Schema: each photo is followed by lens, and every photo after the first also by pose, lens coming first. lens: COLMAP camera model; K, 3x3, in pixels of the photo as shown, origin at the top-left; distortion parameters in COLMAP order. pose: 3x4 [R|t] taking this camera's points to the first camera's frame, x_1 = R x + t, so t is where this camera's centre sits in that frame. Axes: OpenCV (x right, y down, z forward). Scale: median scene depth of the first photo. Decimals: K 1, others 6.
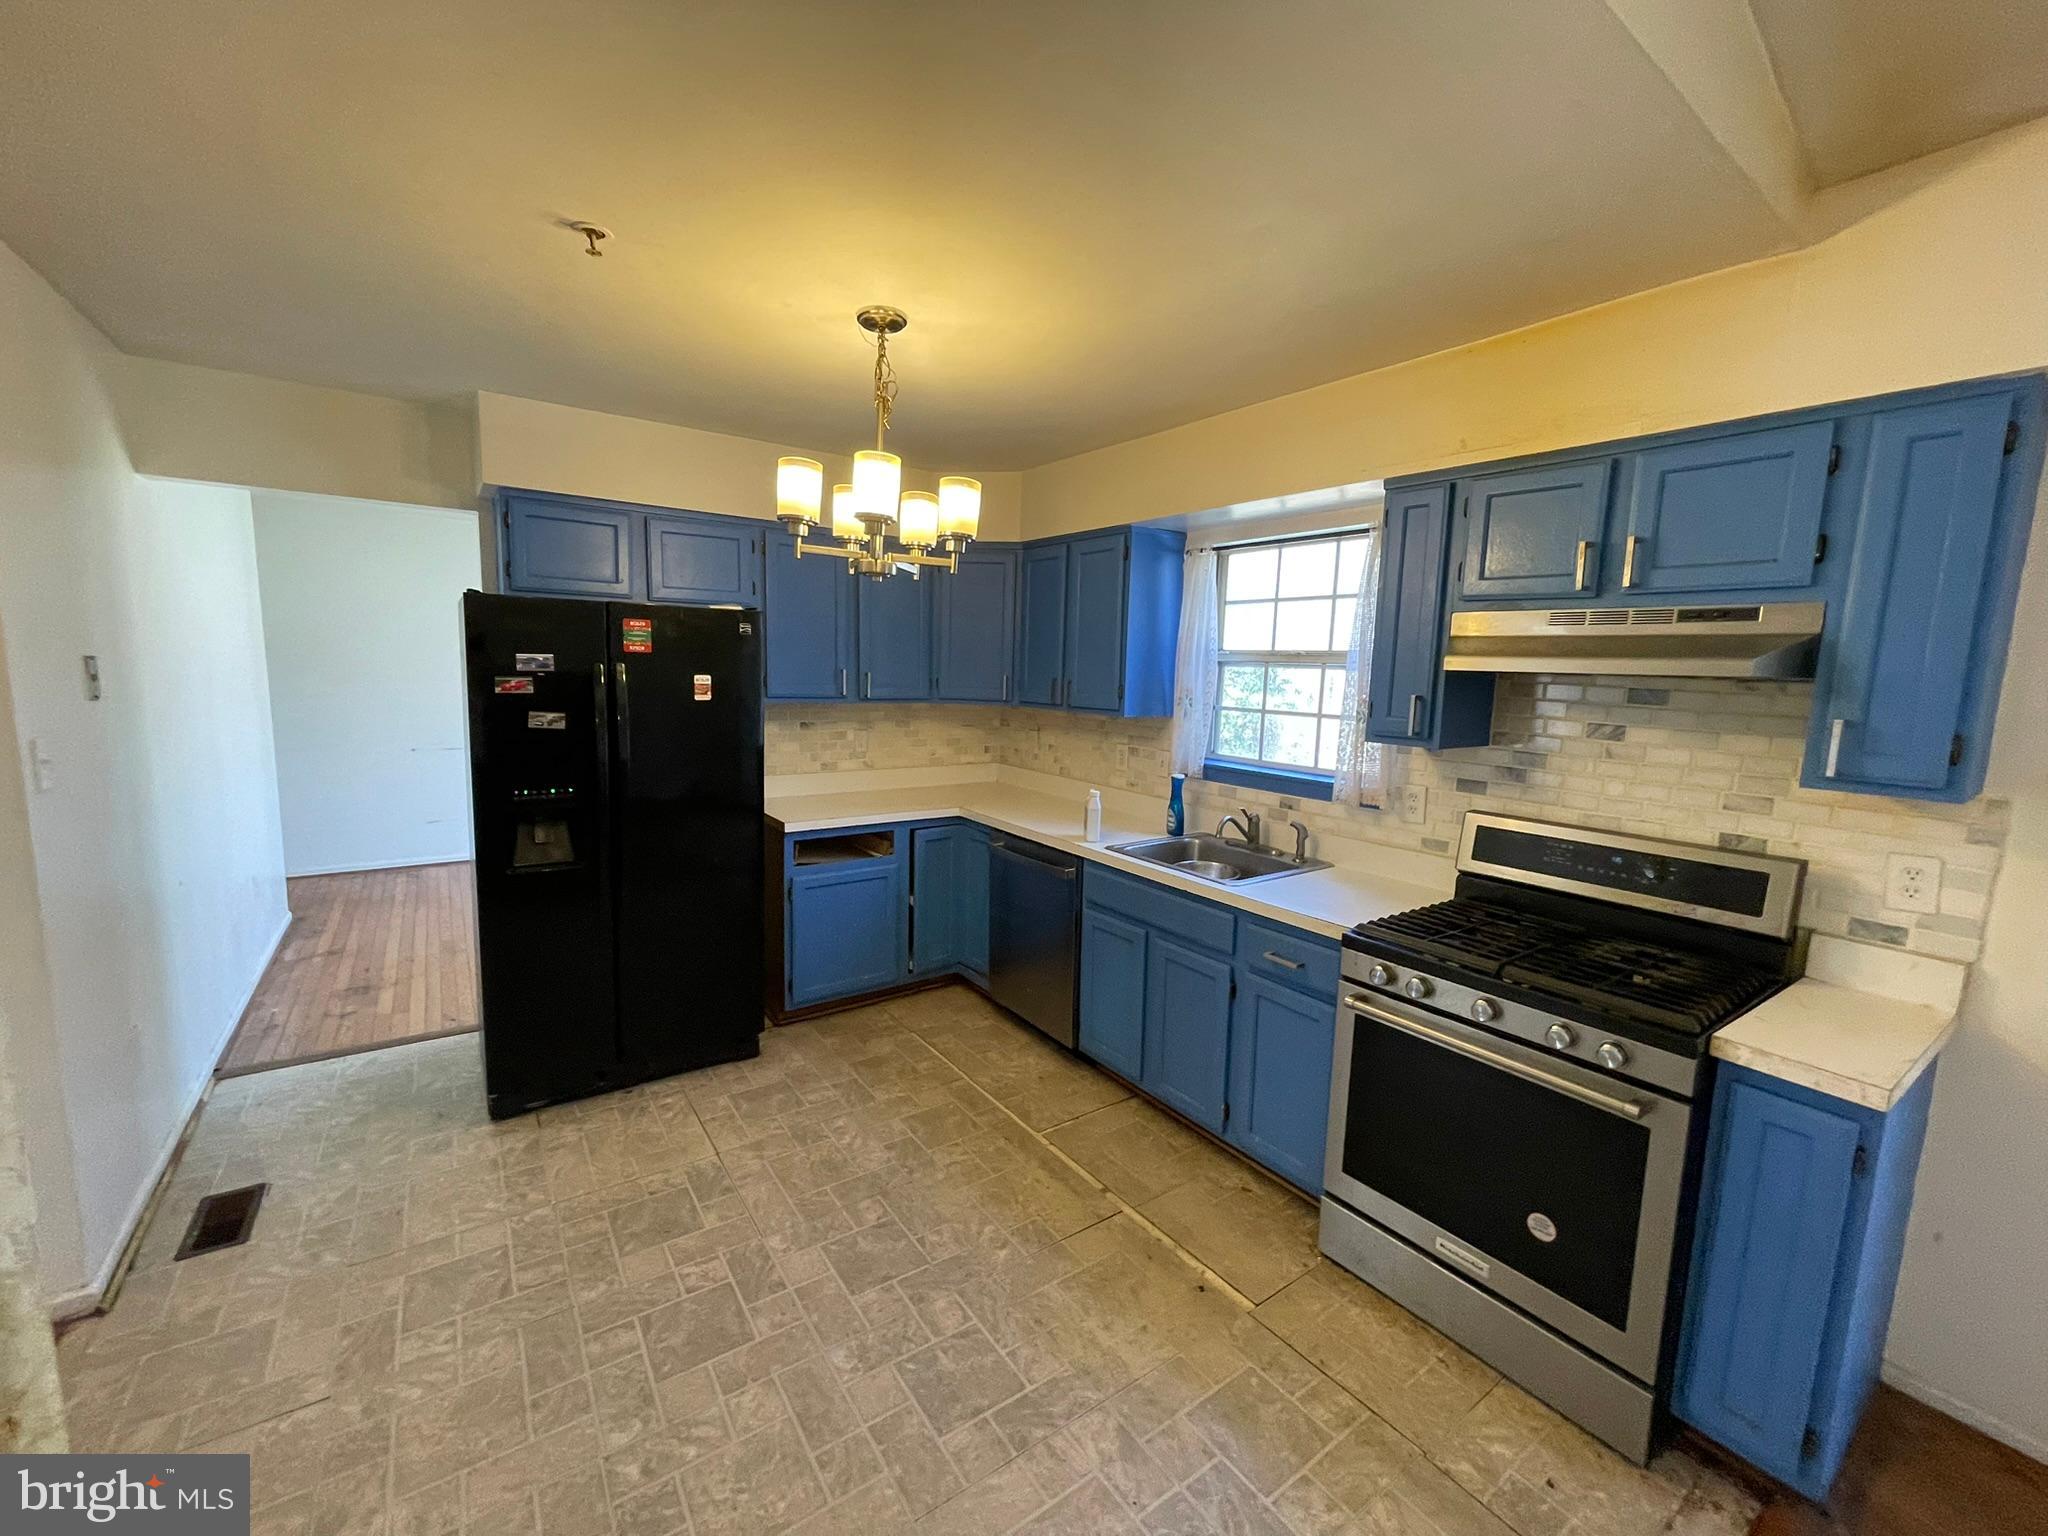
lens RADIAL K [[826.8, 0, 1031.7], [0, 826.8, 772.5], [0, 0, 1]] dist [-0.001067, 0.000139]
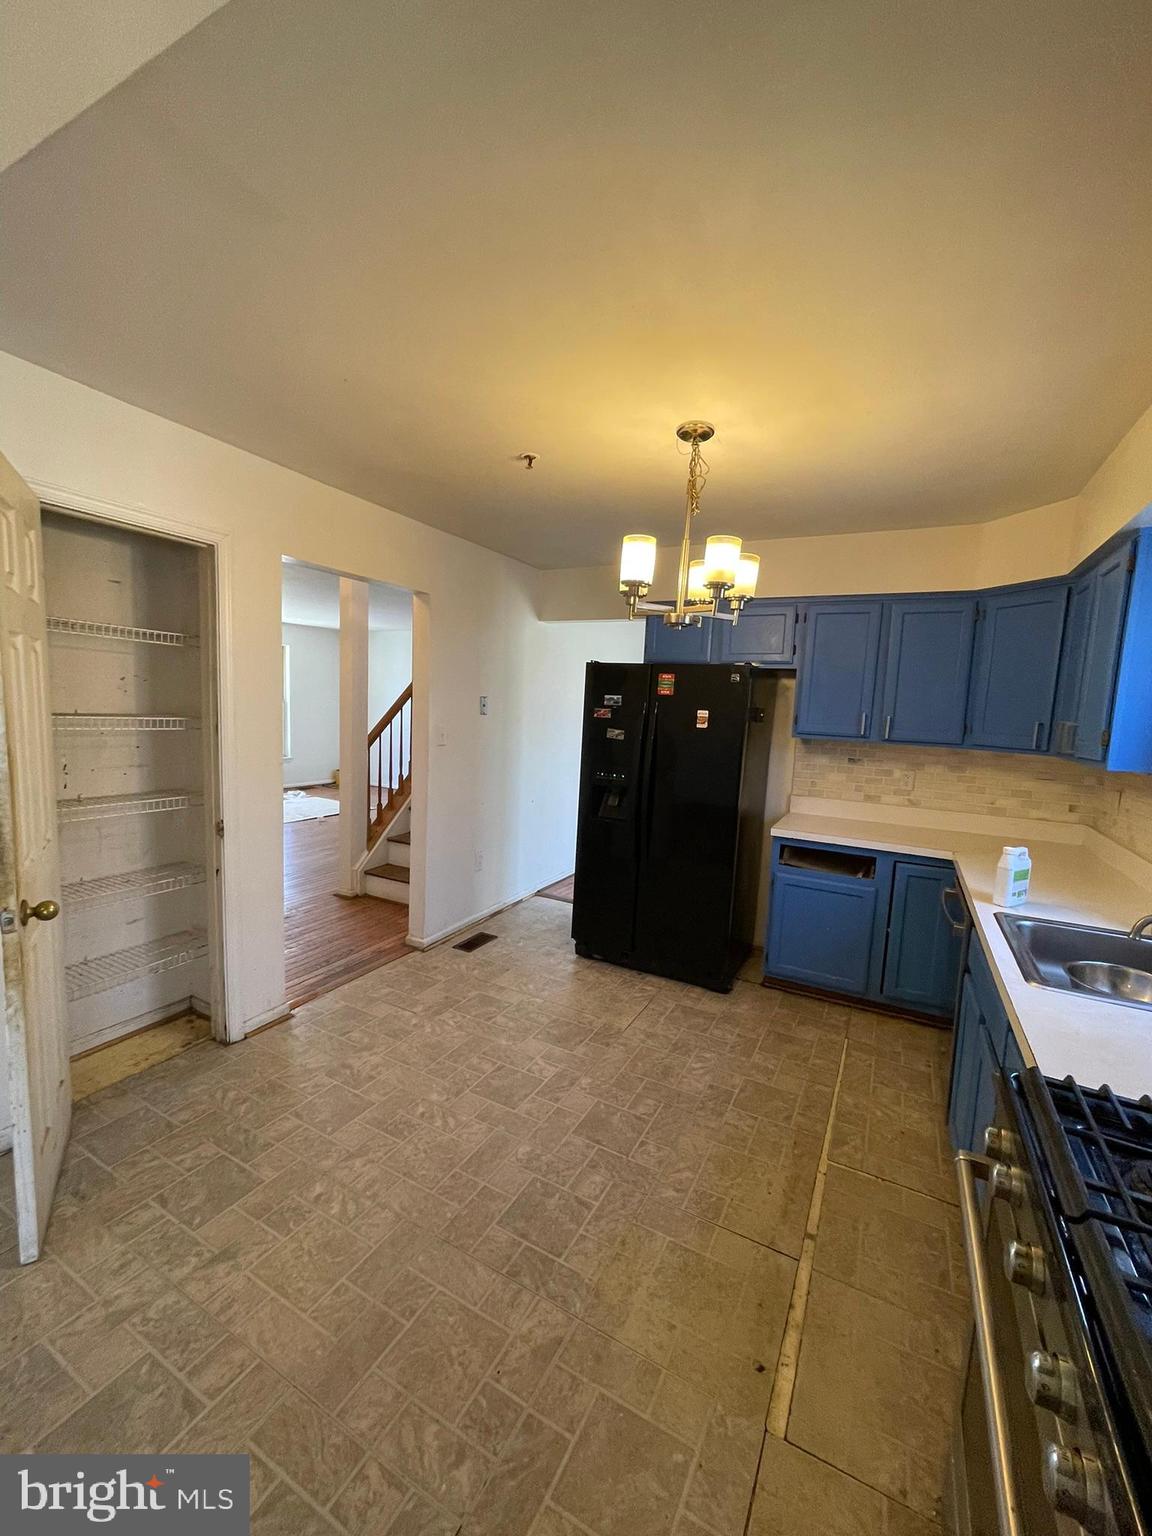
lens RADIAL K [[620.1, 0, 577.5], [0, 620.1, 776.2], [0, 0, 1]] dist [-0.001067, 0.000139]
pose [[0.446280, 0.095566, -0.889776, 0.538955], [-0.149164, 0.988316, 0.031334, -0.005127], [0.882374, 0.118738, 0.455321, 0.359683]]
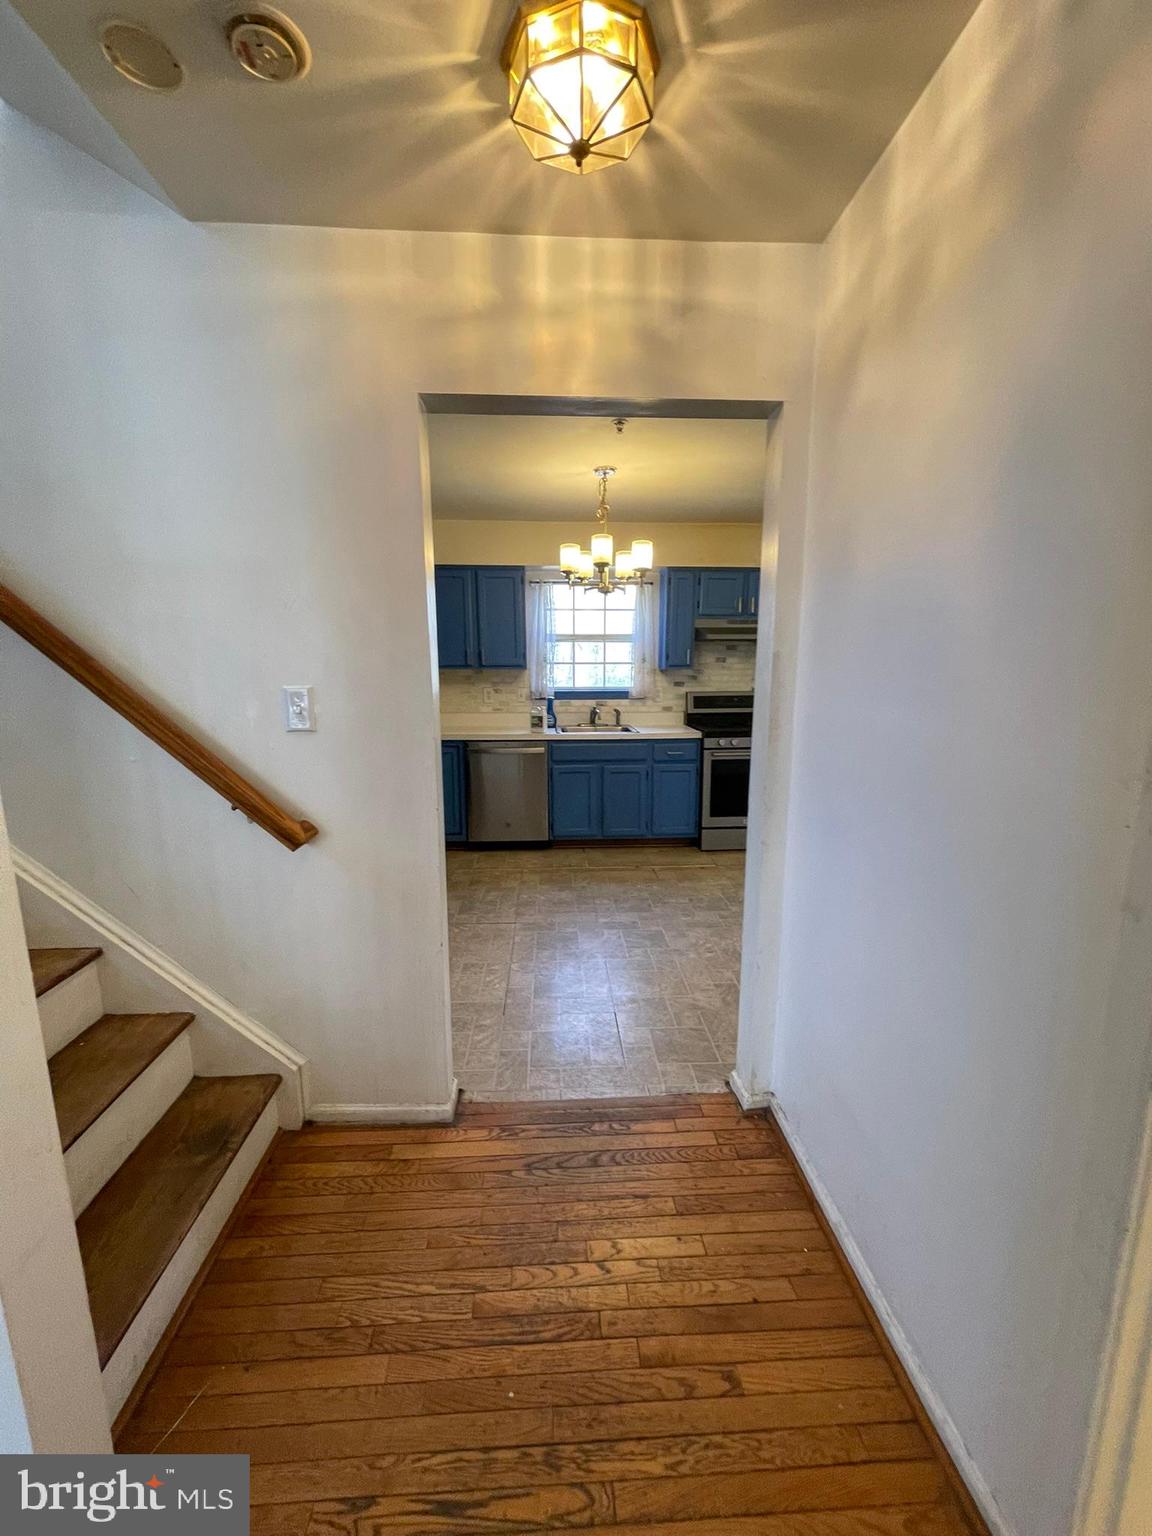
lens RADIAL K [[620.1, 0, 577.5], [0, 620.1, 776.2], [0, 0, 1]] dist [-0.001067, 0.000139]
pose [[0.534160, -0.173718, 0.827342, -1.340203], [0.129775, 0.983909, 0.122805, 0.020057], [-0.835363, 0.041771, 0.548109, 0.174712]]
